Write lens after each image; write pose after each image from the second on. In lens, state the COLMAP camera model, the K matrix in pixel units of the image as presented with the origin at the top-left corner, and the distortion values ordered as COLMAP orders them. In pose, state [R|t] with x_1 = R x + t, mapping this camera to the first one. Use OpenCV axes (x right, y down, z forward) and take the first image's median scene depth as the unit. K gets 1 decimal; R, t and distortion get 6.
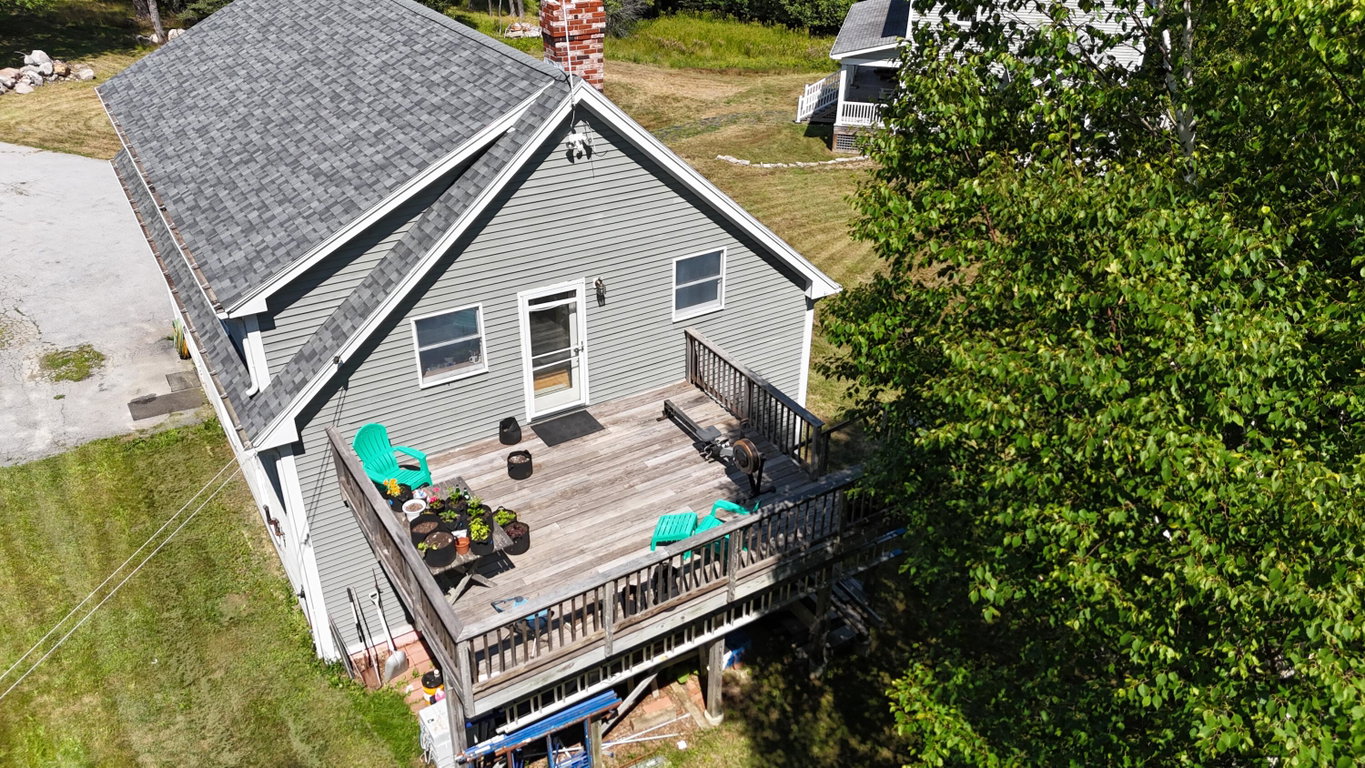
lens RADIAL K [[1019.1, 0, 682.5], [0, 1019.1, 384.0], [0, 0, 1]] dist [0.037583, -0.006549]
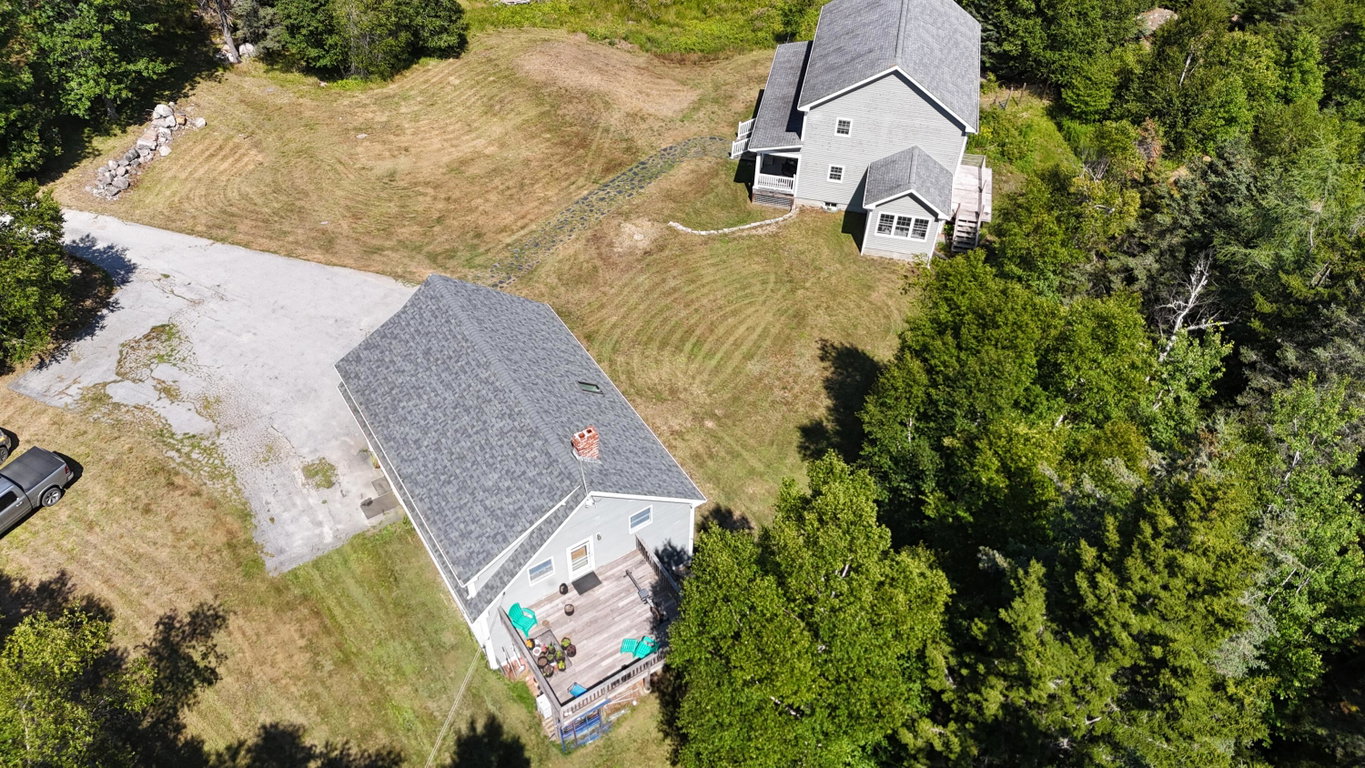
lens RADIAL K [[1019.1, 0, 682.5], [0, 1019.1, 384.0], [0, 0, 1]] dist [0.037583, -0.006549]
pose [[0.999901, -0.006319, 0.012534, 0.088723], [0.002578, 0.960432, 0.278503, -1.084326], [-0.013797, -0.278443, 0.960354, -1.208805]]
